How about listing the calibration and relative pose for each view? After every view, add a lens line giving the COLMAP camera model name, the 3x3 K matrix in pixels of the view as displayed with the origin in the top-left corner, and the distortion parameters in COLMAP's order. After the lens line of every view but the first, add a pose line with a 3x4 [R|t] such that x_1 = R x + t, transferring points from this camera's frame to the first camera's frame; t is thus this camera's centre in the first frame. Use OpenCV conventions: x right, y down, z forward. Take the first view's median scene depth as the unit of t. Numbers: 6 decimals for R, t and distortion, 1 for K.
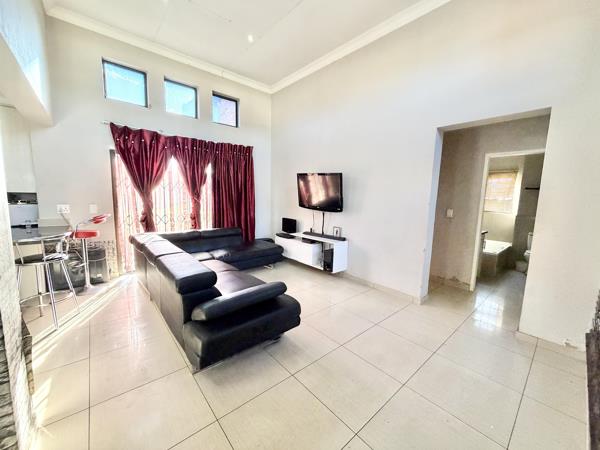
lens RADIAL K [[239.5, 0, 298.1], [0, 239.5, 226.3], [0, 0, 1]] dist [-0.001141, 0.000079]
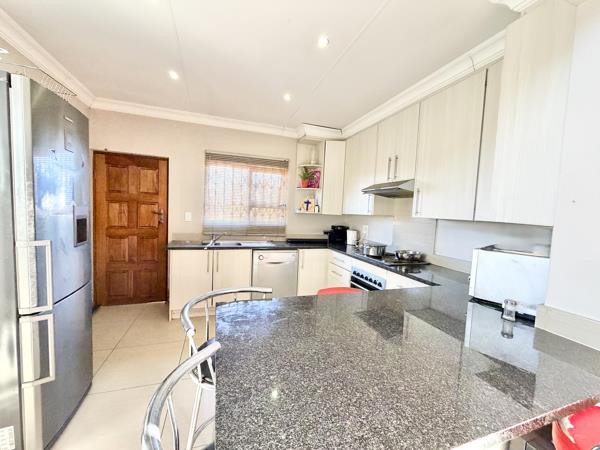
lens RADIAL K [[239.5, 0, 298.1], [0, 239.5, 226.3], [0, 0, 1]] dist [-0.001141, 0.000079]
pose [[-0.375077, 0.018067, -0.926817, -0.509611], [-0.166099, 0.982319, 0.086368, -0.084516], [0.911991, 0.186338, -0.365445, 0.619182]]
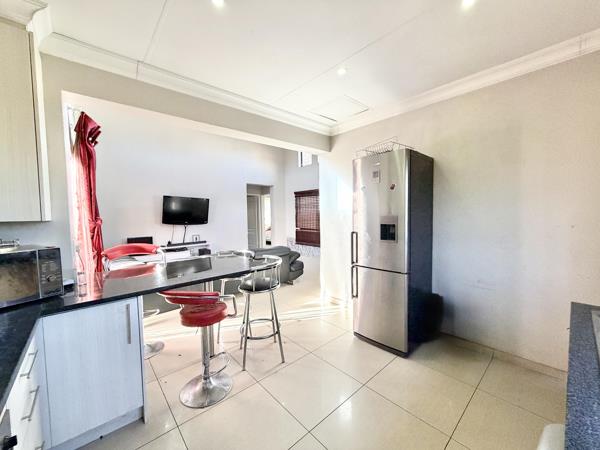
lens RADIAL K [[239.5, 0, 298.1], [0, 239.5, 226.3], [0, 0, 1]] dist [-0.001141, 0.000079]
pose [[-0.013695, -0.075750, 0.997033, -1.253392], [0.136825, 0.987605, 0.076913, -0.074807], [-0.990501, 0.137473, -0.003161, 0.387009]]
